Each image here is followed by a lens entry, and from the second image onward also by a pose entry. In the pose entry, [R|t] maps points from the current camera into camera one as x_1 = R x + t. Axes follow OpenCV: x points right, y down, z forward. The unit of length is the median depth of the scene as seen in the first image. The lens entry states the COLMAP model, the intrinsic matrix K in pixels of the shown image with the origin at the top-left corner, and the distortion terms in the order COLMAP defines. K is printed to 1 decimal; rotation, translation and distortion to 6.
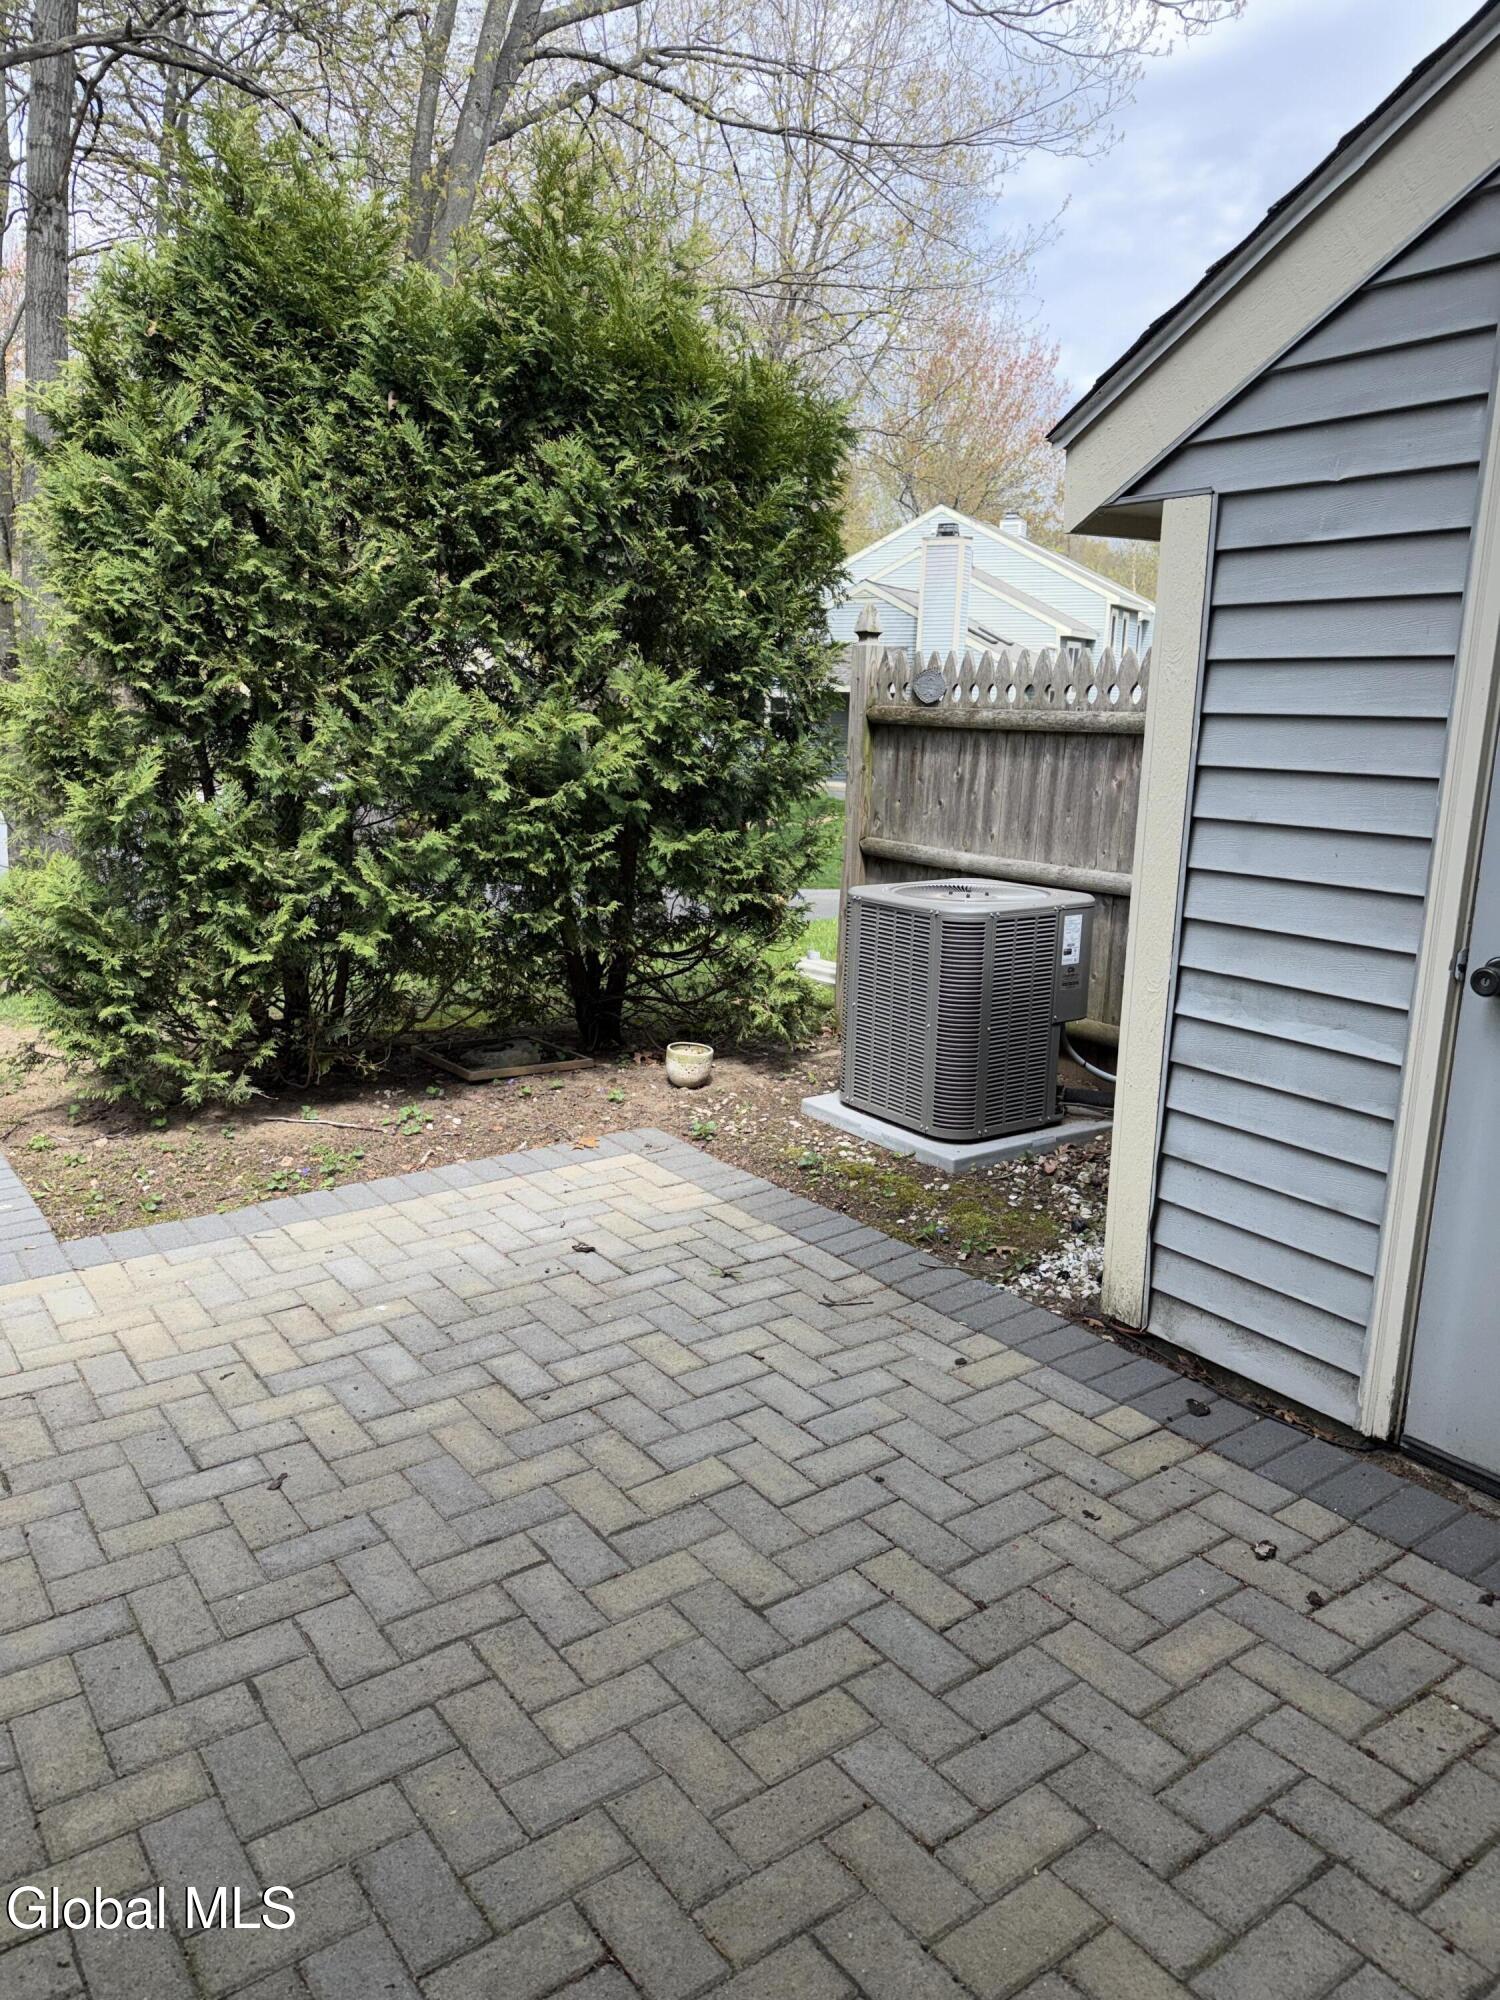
lens RADIAL K [[1388.4, 0, 728.7], [0, 1388.4, 1011.7], [0, 0, 1]] dist [0.072834, -0.096045]
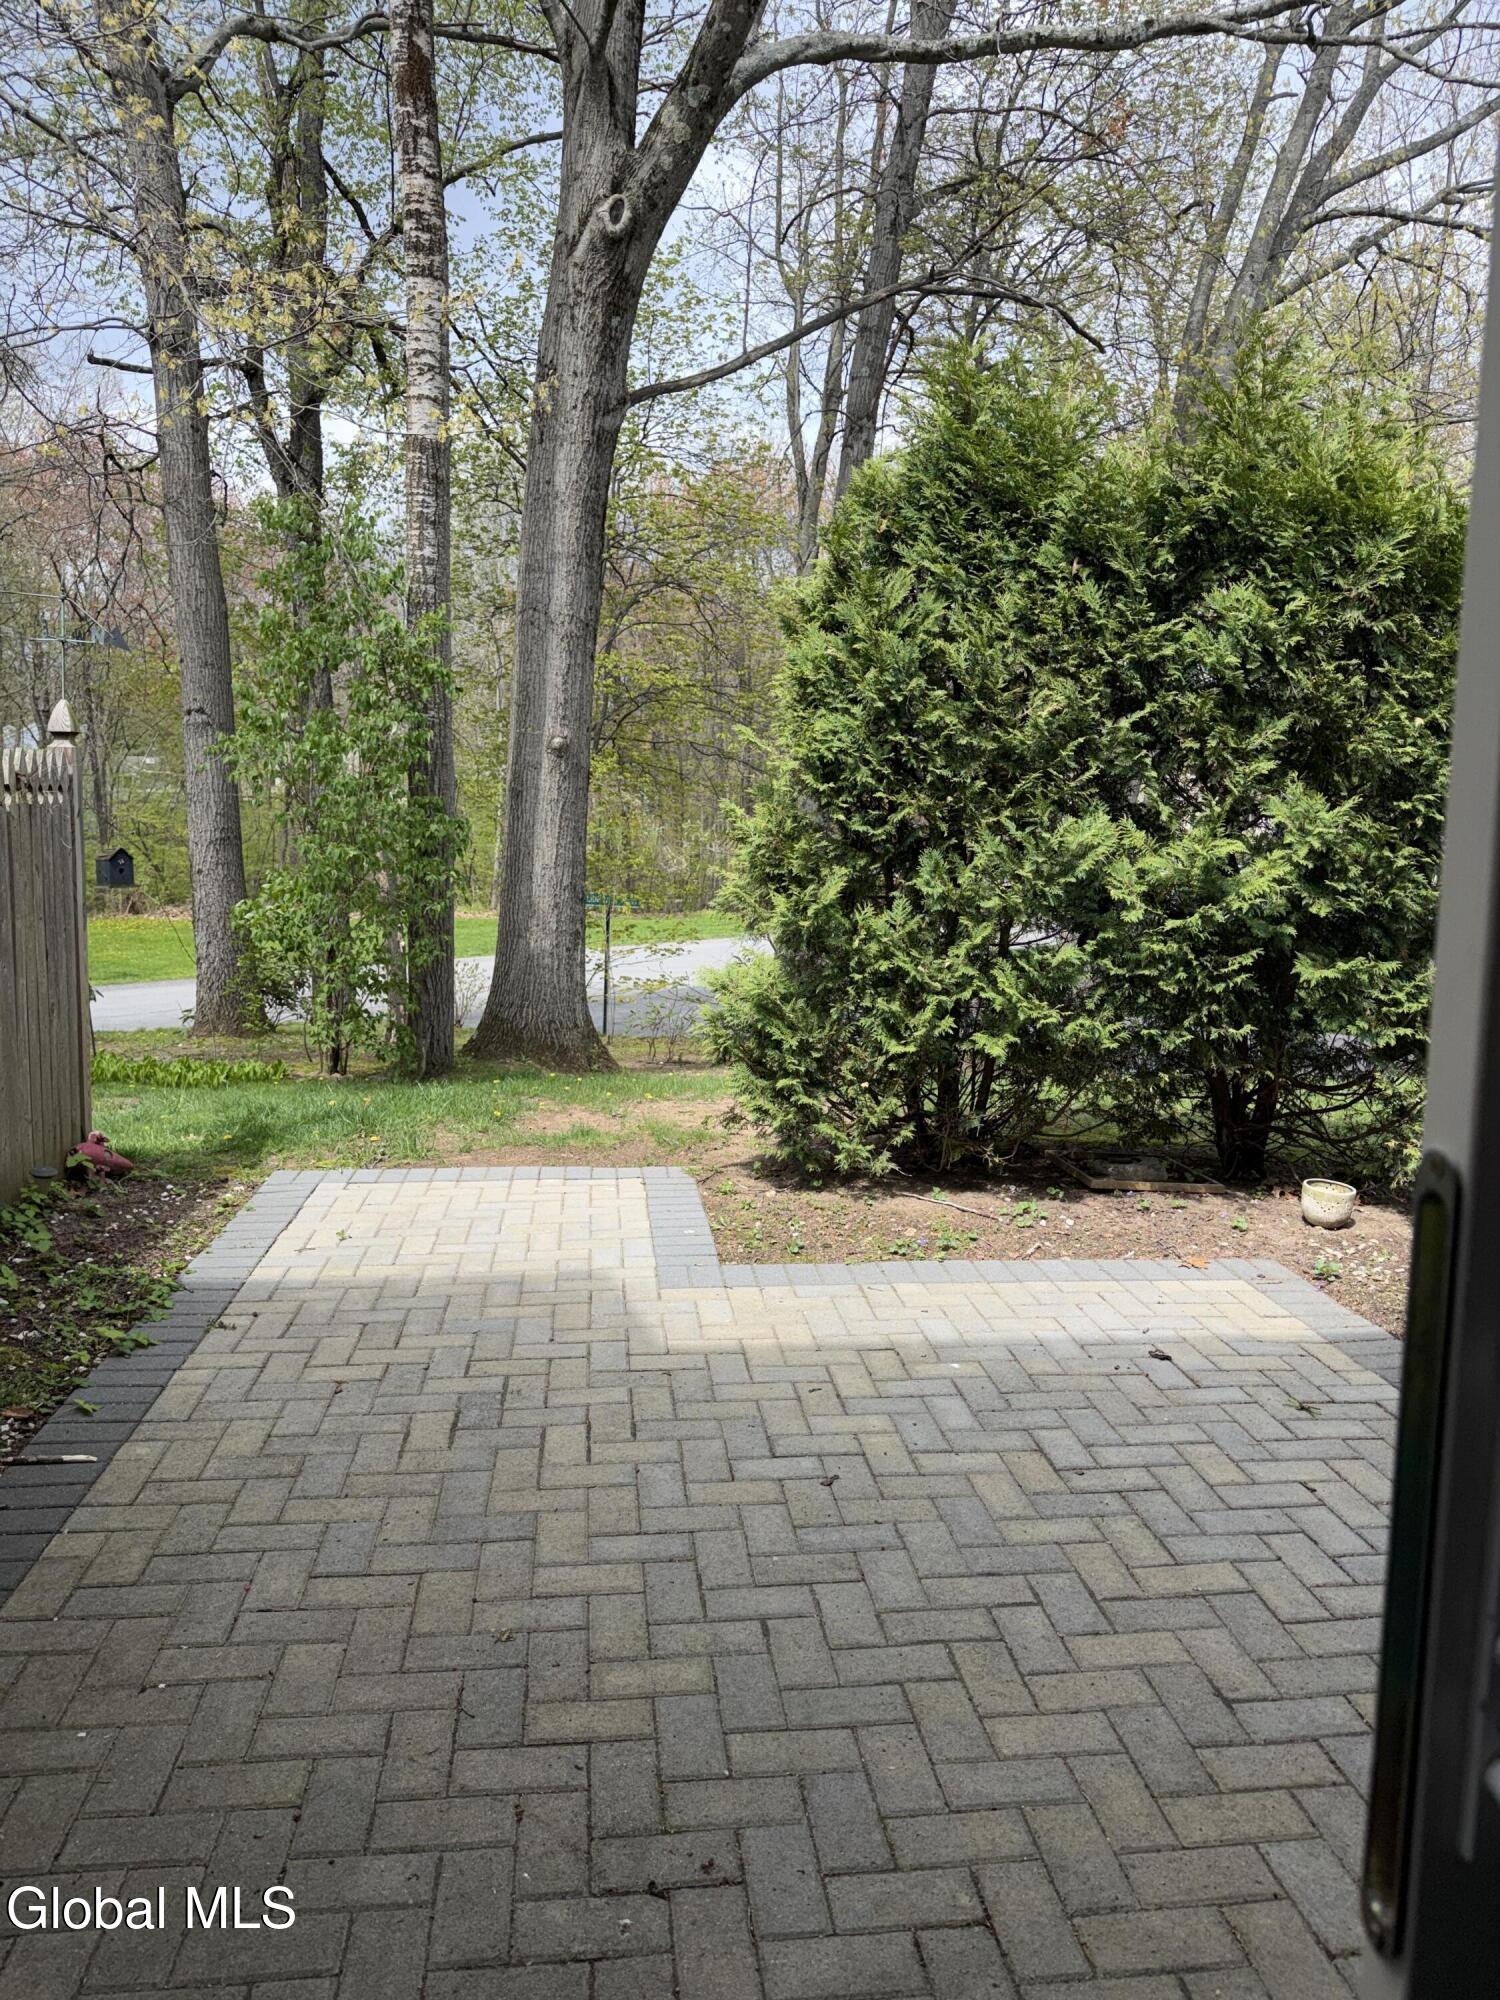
lens RADIAL K [[1388.4, 0, 750.7], [0, 1388.4, 1002.2], [0, 0, 1]] dist [0.072834, -0.096045]
pose [[0.875768, 0.063999, -0.478470, 0.093628], [-0.114165, 0.990514, -0.076473, 0.024537], [0.469037, 0.121597, 0.874768, -0.056479]]
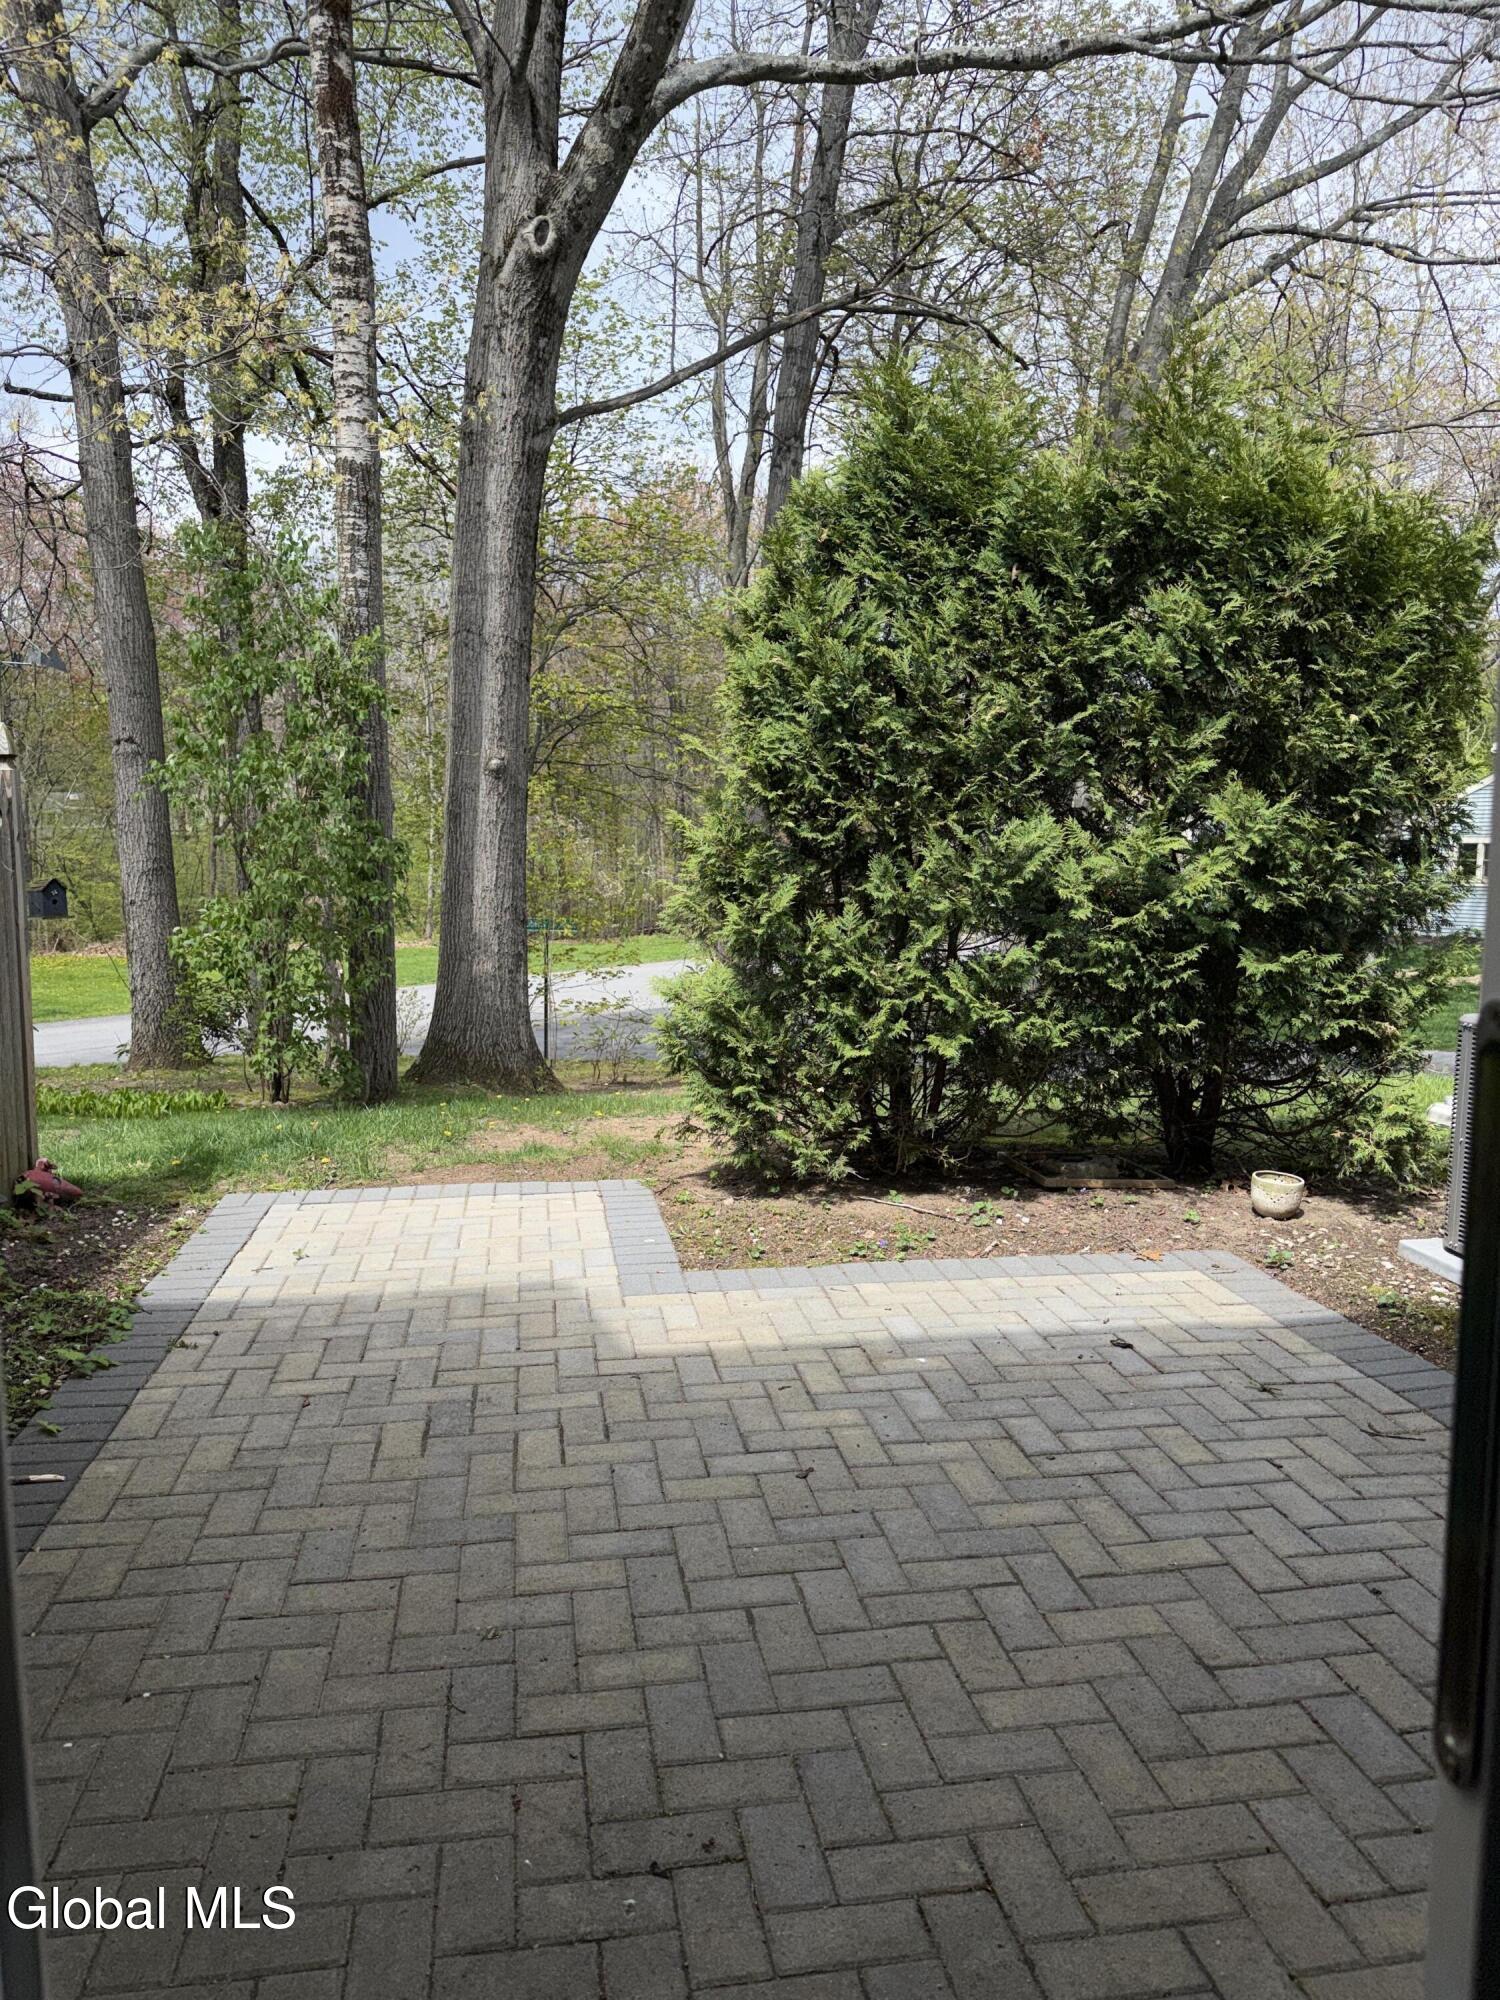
lens RADIAL K [[1388.4, 0, 731.9], [0, 1388.4, 1020.4], [0, 0, 1]] dist [0.072834, -0.096045]
pose [[0.891720, 0.039912, -0.450825, 0.083751], [-0.087053, 0.992630, -0.084310, 0.040209], [0.444137, 0.114426, 0.888622, -0.064570]]
